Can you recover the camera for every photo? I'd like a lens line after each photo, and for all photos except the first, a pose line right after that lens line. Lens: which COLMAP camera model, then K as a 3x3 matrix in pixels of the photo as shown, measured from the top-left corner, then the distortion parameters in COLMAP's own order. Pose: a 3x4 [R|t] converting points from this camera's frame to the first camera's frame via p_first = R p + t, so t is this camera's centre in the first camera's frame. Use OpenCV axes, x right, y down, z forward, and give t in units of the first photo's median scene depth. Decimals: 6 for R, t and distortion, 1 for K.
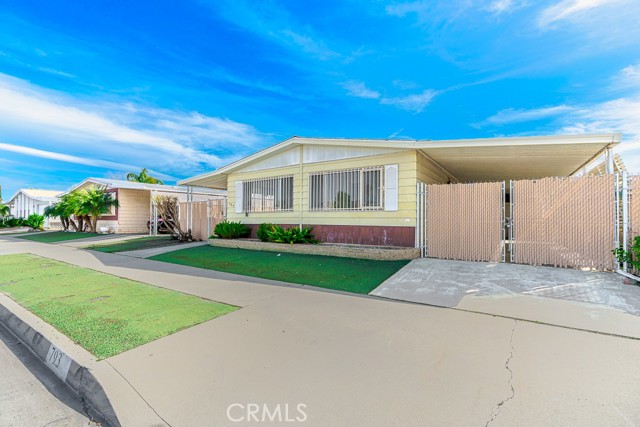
lens RADIAL K [[291.5, 0, 320.0], [0, 291.5, 213.5], [0, 0, 1]] dist [-0.000317, 0.000144]
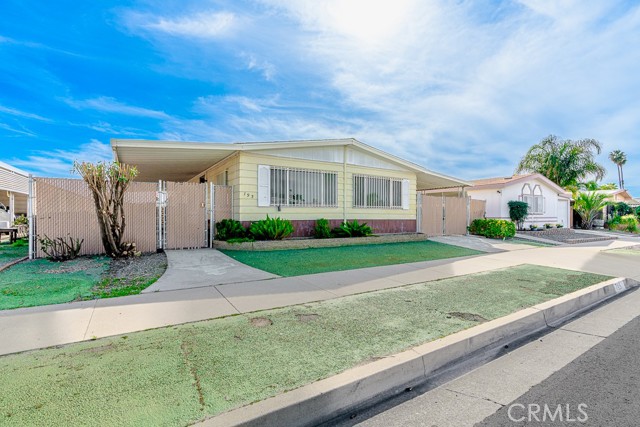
lens RADIAL K [[291.5, 0, 320.0], [0, 291.5, 213.5], [0, 0, 1]] dist [-0.000317, 0.000144]
pose [[0.414947, 0.007217, 0.909817, -1.140885], [-0.018496, 0.999829, 0.000504, 0.016583], [-0.909657, -0.017037, 0.415010, 0.665094]]
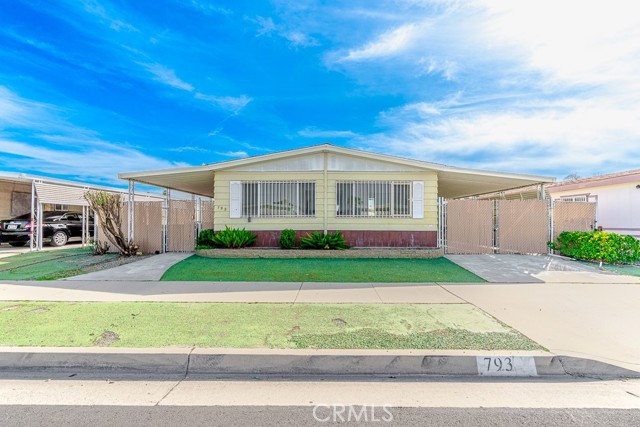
lens RADIAL K [[291.5, 0, 320.0], [0, 291.5, 213.5], [0, 0, 1]] dist [-0.000317, 0.000144]
pose [[0.835538, 0.017152, 0.549165, -0.669954], [-0.011223, 0.999837, -0.014153, -0.006775], [-0.549319, 0.005662, 0.835594, 0.169154]]
